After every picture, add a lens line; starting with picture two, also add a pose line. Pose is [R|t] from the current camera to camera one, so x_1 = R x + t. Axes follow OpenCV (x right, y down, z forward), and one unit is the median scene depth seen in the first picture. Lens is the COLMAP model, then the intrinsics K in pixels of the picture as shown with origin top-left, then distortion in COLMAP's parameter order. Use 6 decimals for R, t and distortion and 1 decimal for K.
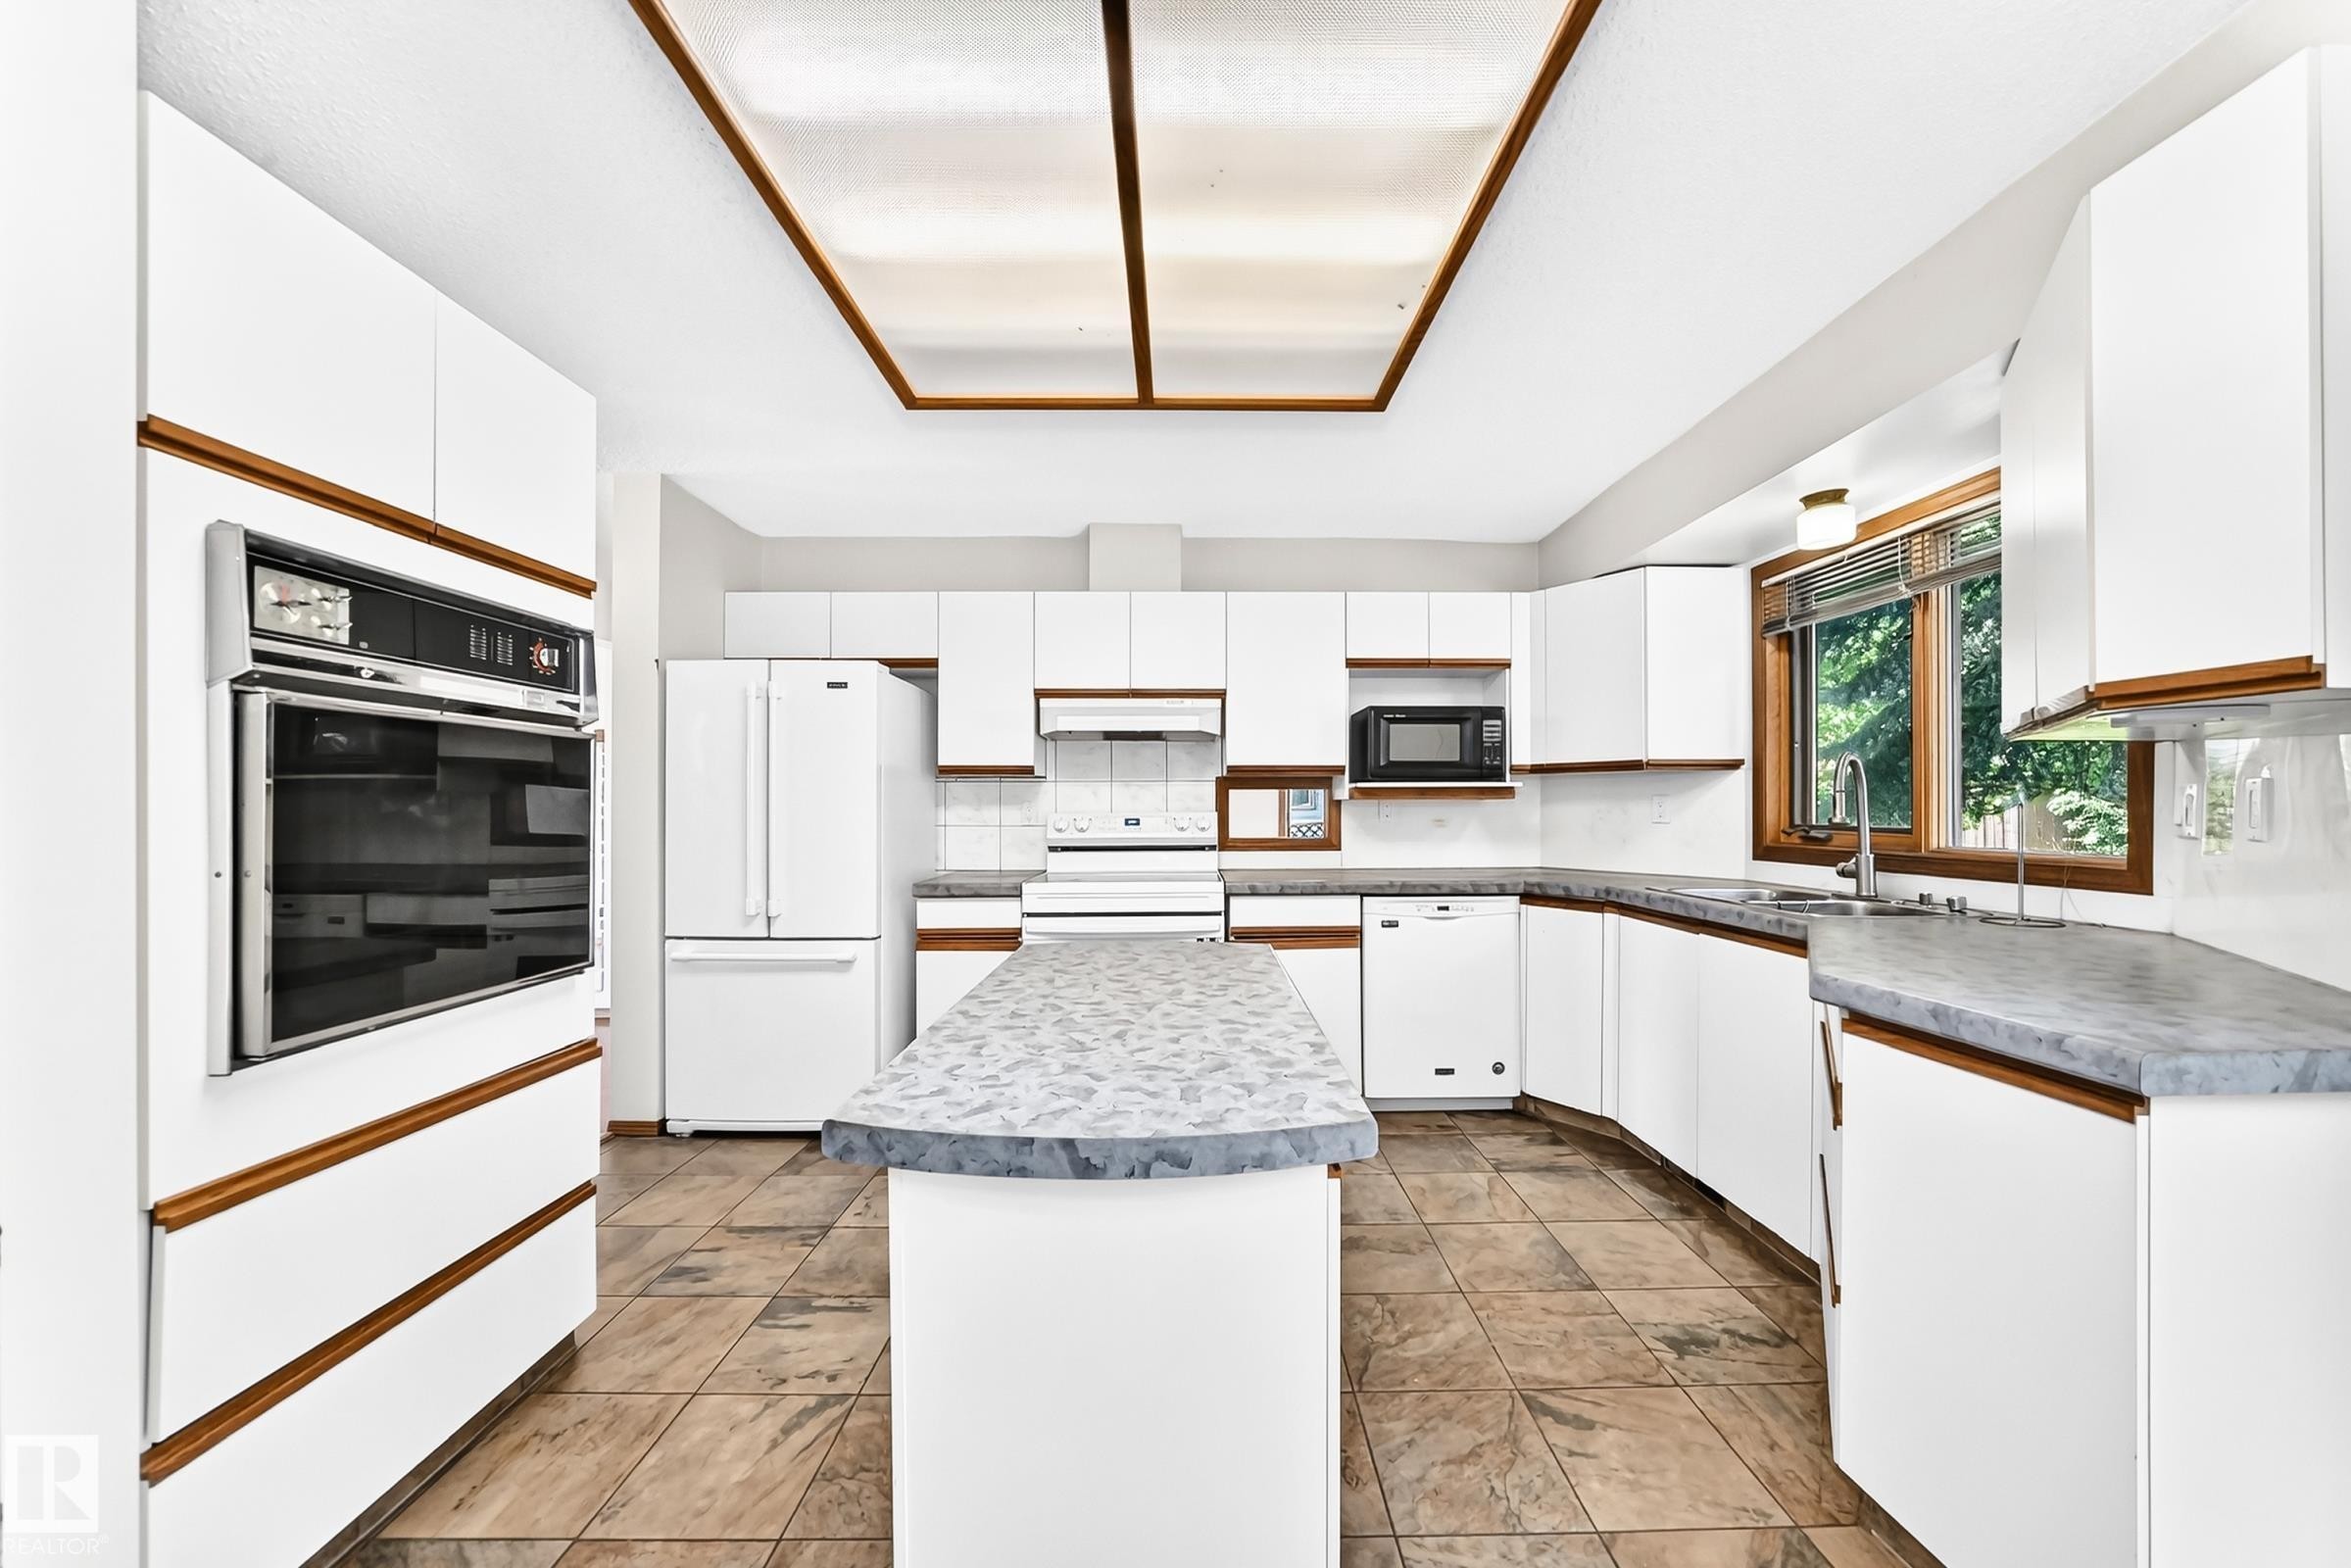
lens RADIAL K [[823.1, 0, 1185.6], [0, 823.1, 796.5], [0, 0, 1]] dist [-0.001433, 0.000134]
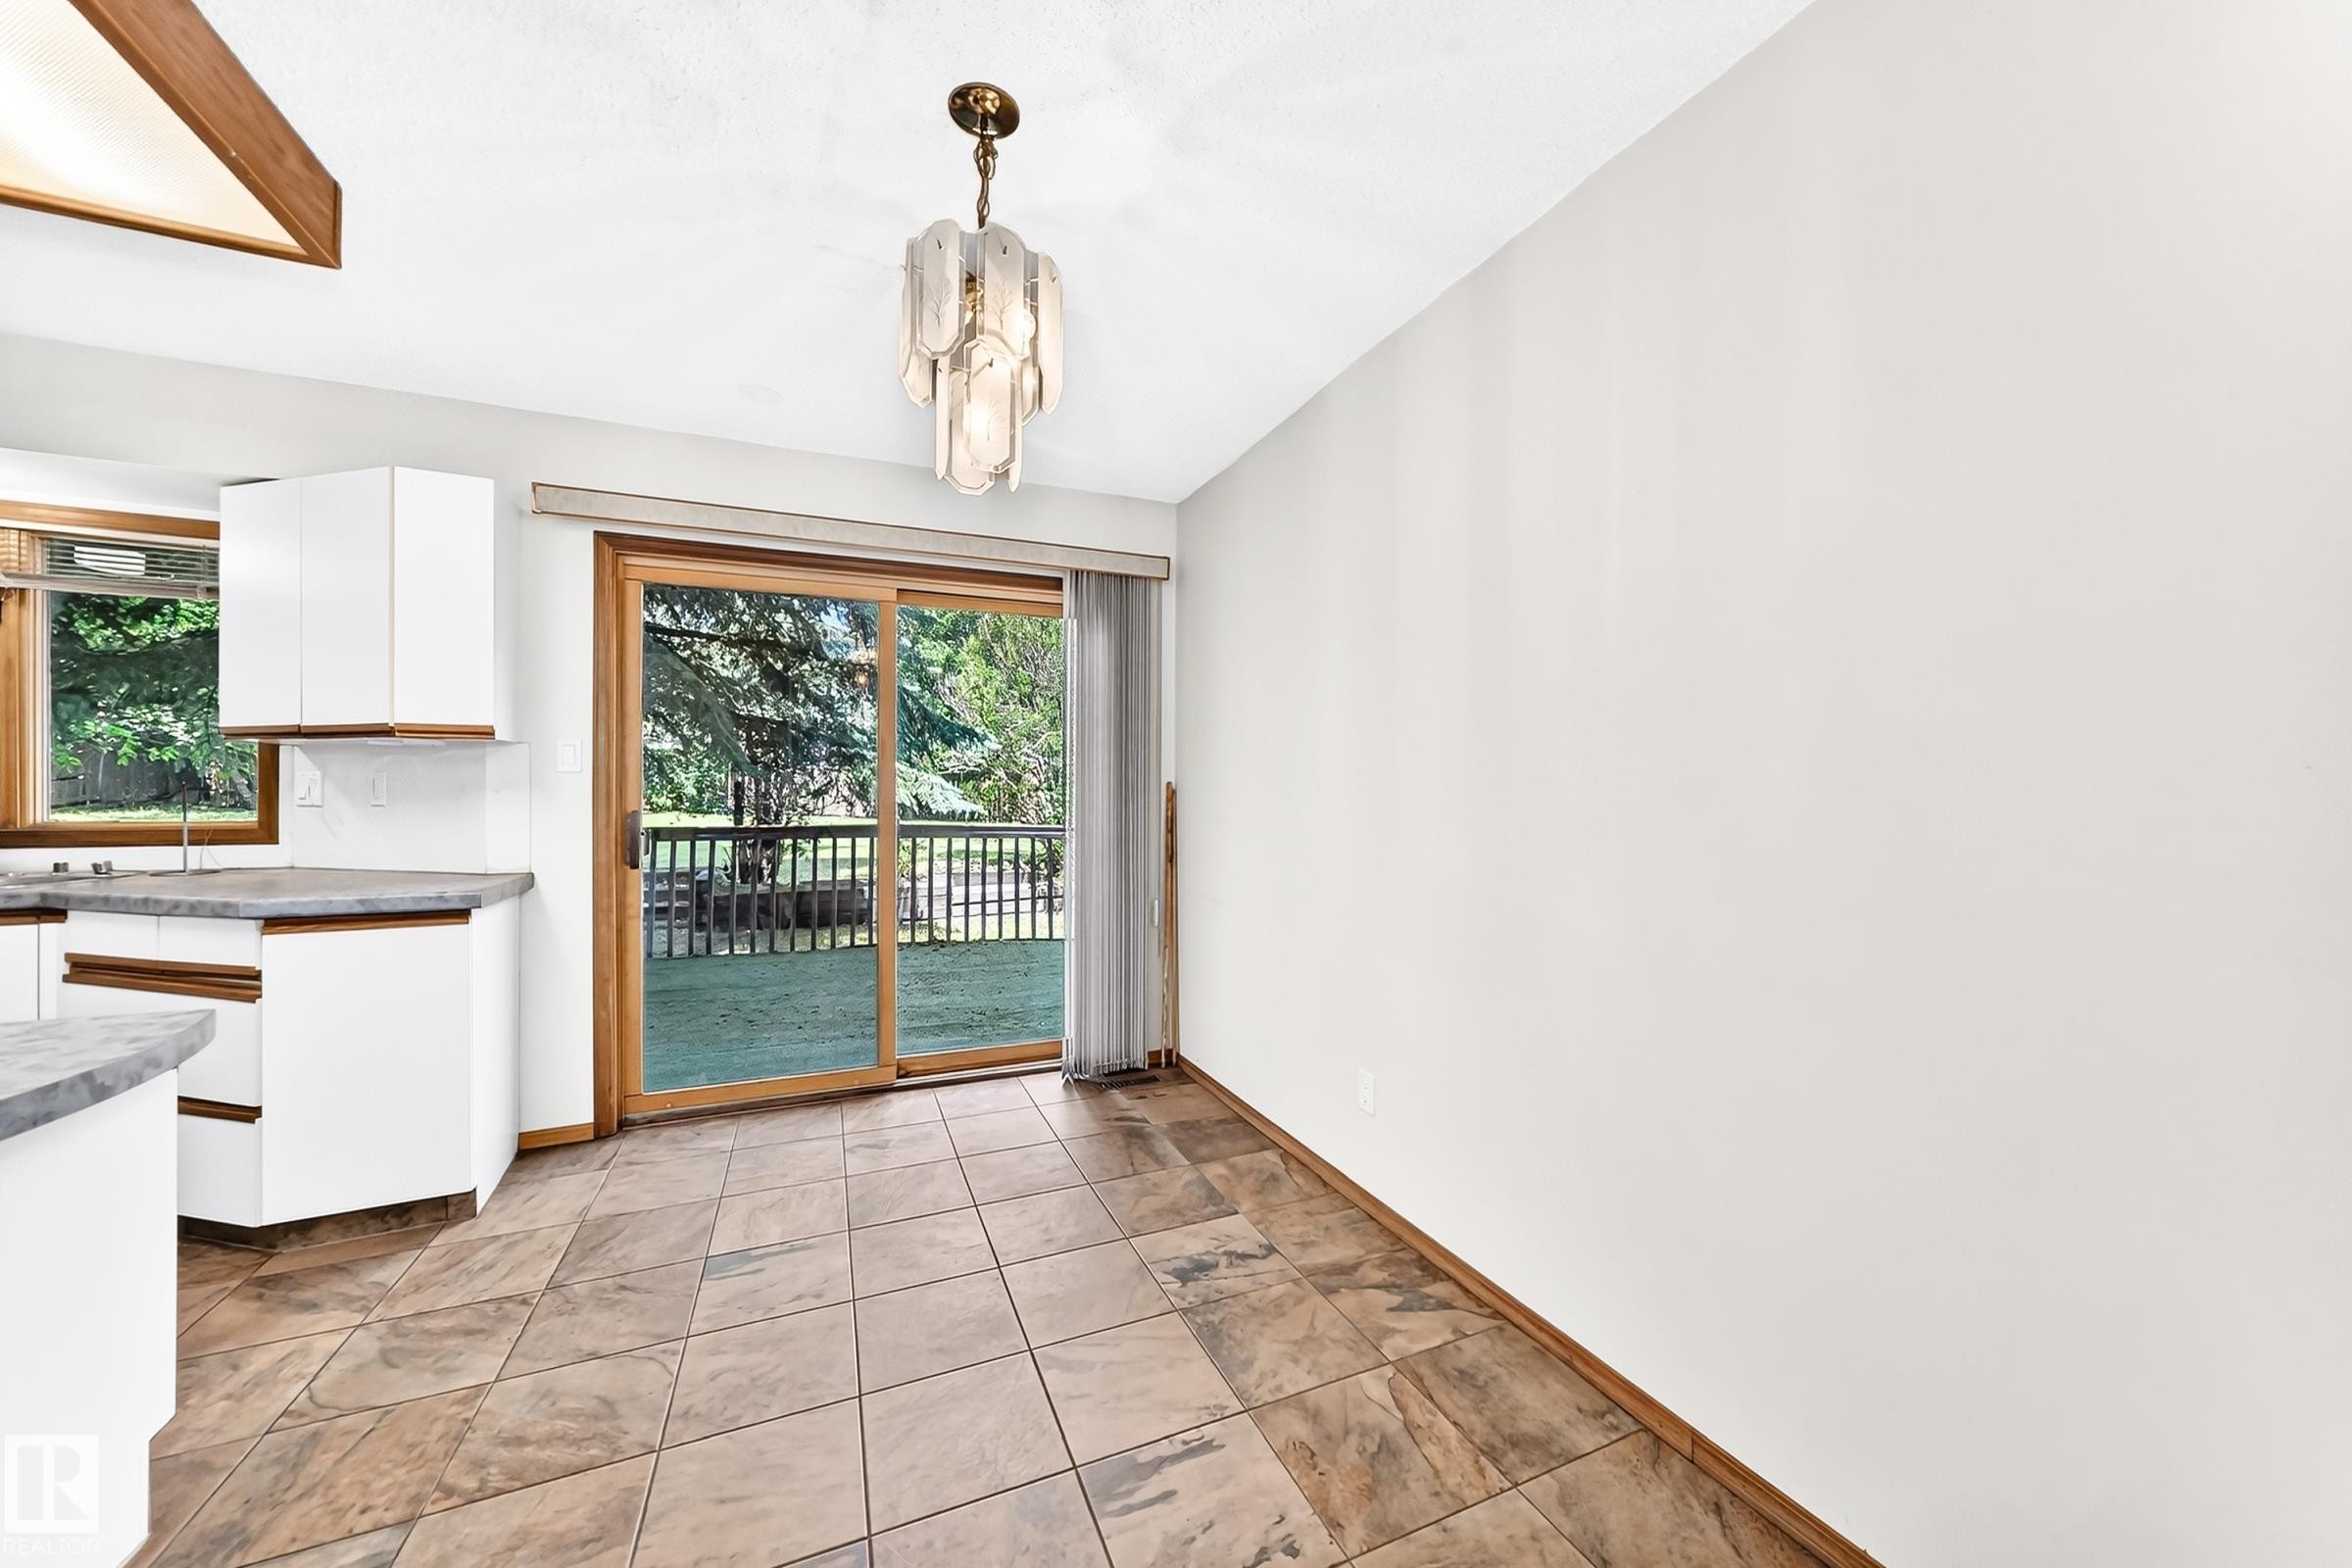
lens RADIAL K [[823.5, 0, 1170.3], [0, 823.5, 798.2], [0, 0, 1]] dist [-0.001433, 0.000134]
pose [[-0.367527, -0.006349, 0.929991, -0.715243], [-0.016891, 0.999857, 0.000151, 0.004357], [-0.929859, -0.015653, -0.367582, 0.011580]]
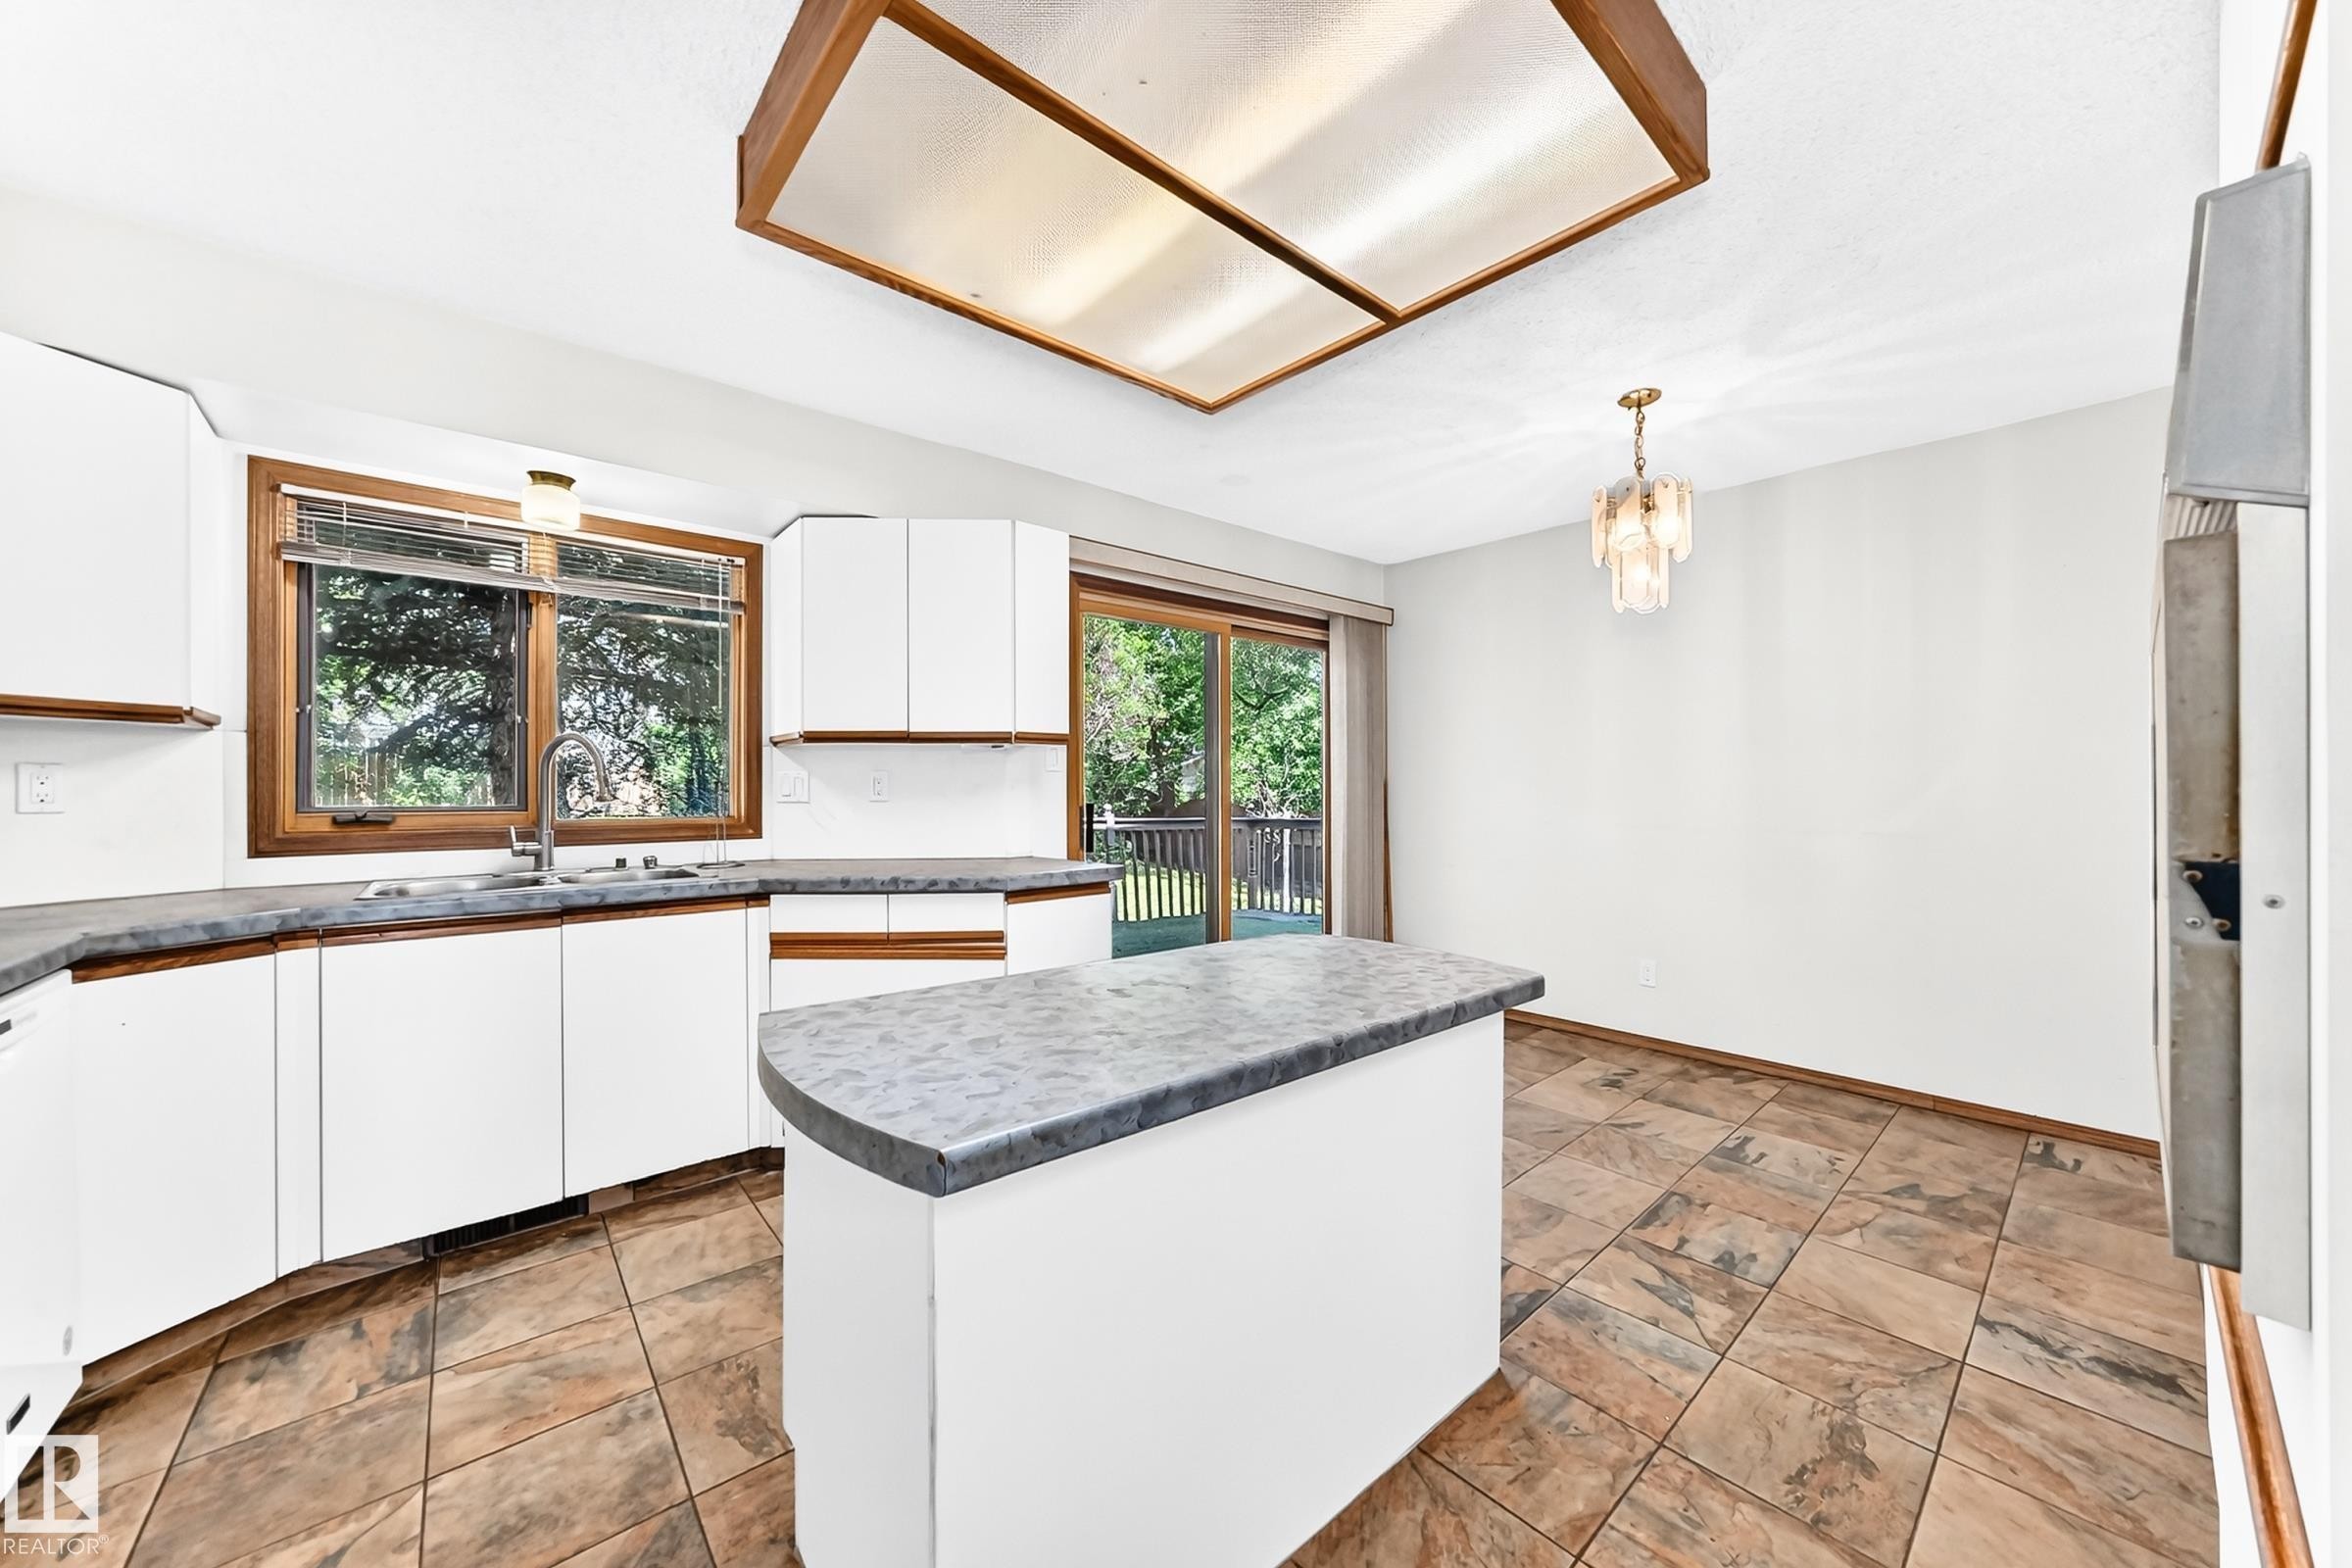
lens RADIAL K [[823.5, 0, 1187.0], [0, 823.5, 796.3], [0, 0, 1]] dist [-0.001433, 0.000134]
pose [[-0.636270, -0.004157, 0.771456, -0.530366], [-0.008022, 0.999967, -0.001228, 0.024209], [-0.771425, -0.006970, -0.636282, 1.122438]]
